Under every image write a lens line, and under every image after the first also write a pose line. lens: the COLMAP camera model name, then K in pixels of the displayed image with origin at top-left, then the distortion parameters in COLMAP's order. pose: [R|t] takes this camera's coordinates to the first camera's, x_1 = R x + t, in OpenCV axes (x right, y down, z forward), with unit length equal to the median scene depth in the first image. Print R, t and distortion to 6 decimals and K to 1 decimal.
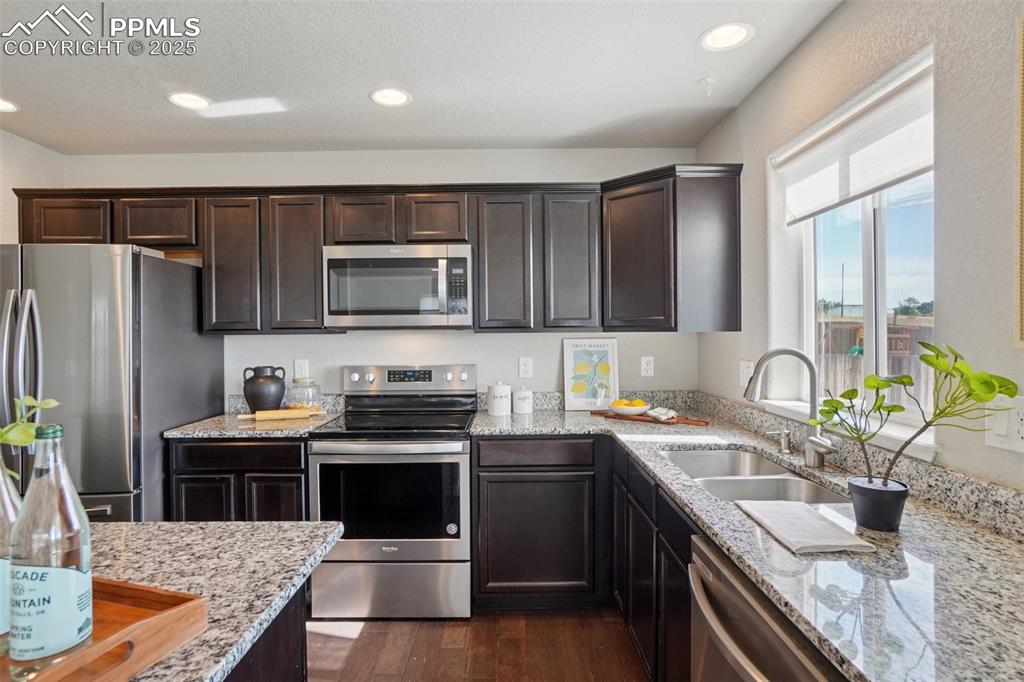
lens RADIAL K [[538.3, 0, 511.2], [0, 538.3, 334.9], [0, 0, 1]] dist [-0.042207, 0.025164]
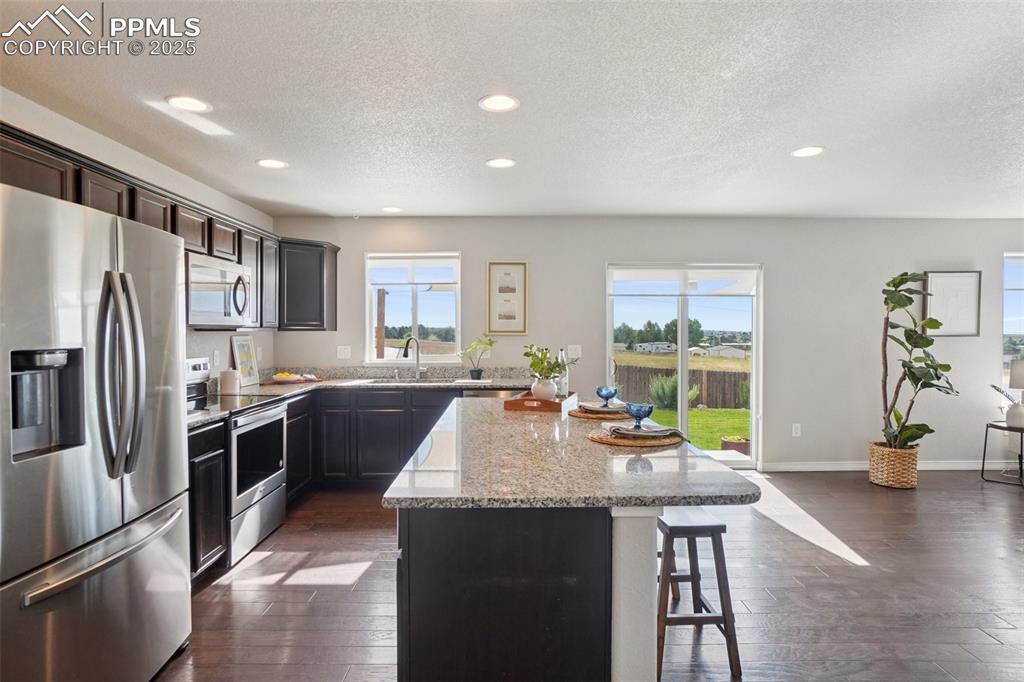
lens RADIAL K [[538.3, 0, 511.2], [0, 538.3, 334.9], [0, 0, 1]] dist [-0.042207, 0.025164]
pose [[-0.001409, -0.000385, 0.999999, -1.490905], [0.009956, 0.999950, 0.000399, 0.013239], [-0.999949, 0.009956, -0.001405, 0.342397]]
